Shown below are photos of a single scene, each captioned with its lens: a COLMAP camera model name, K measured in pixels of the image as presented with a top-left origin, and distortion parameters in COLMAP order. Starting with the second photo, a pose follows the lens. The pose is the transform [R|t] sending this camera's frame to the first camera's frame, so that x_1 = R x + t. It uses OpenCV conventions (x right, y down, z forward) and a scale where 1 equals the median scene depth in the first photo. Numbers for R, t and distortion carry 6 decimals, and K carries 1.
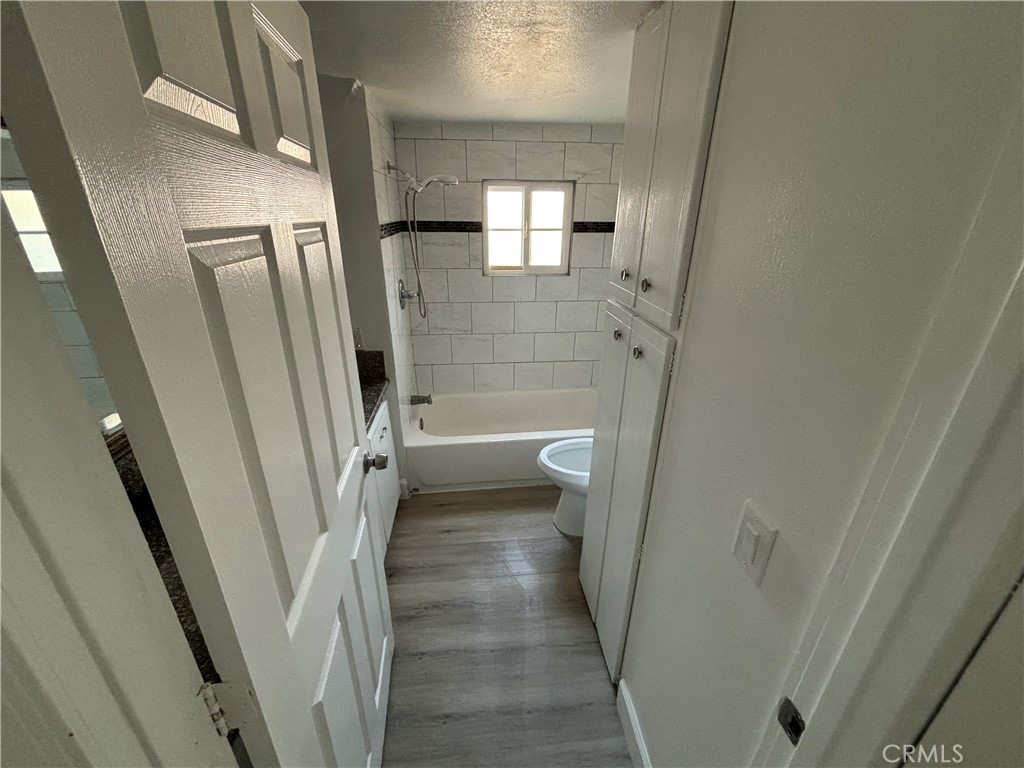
lens RADIAL K [[414.2, 0, 510.1], [0, 414.2, 384.1], [0, 0, 1]] dist [0.002668, 0.000465]
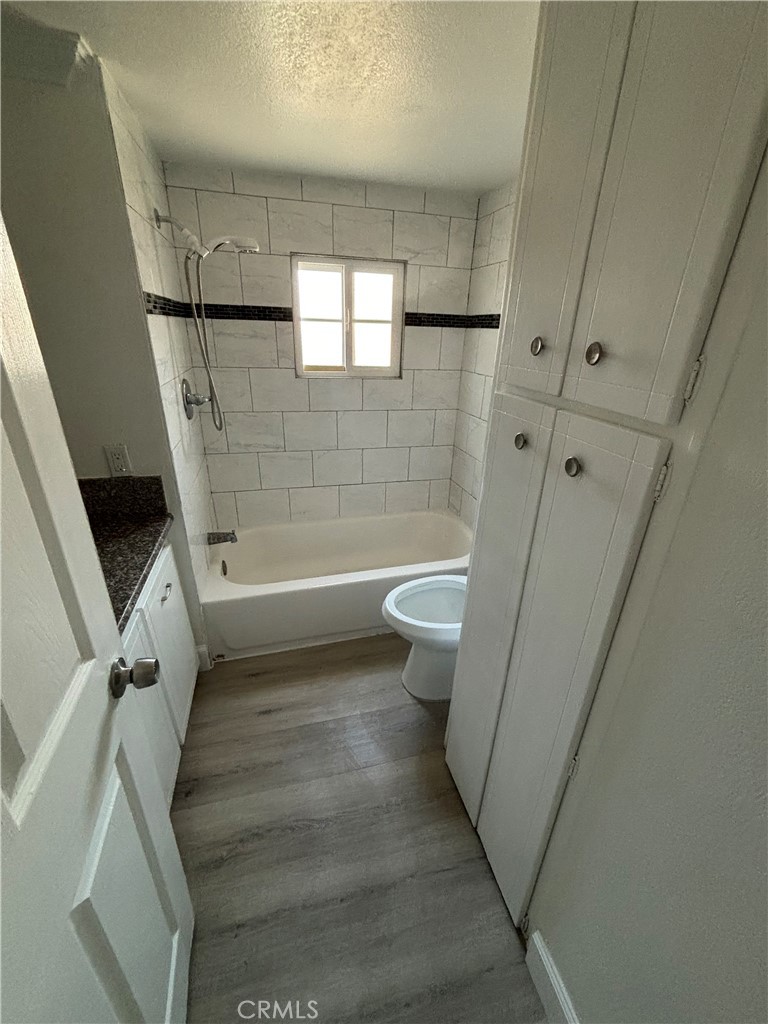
lens RADIAL K [[414.2, 0, 387.3], [0, 414.2, 510.5], [0, 0, 1]] dist [0.002668, 0.000465]
pose [[0.986095, -0.044401, 0.160139, -0.038656], [0.041826, 0.998936, 0.019416, -0.018186], [-0.160831, -0.012448, 0.986904, 0.224927]]
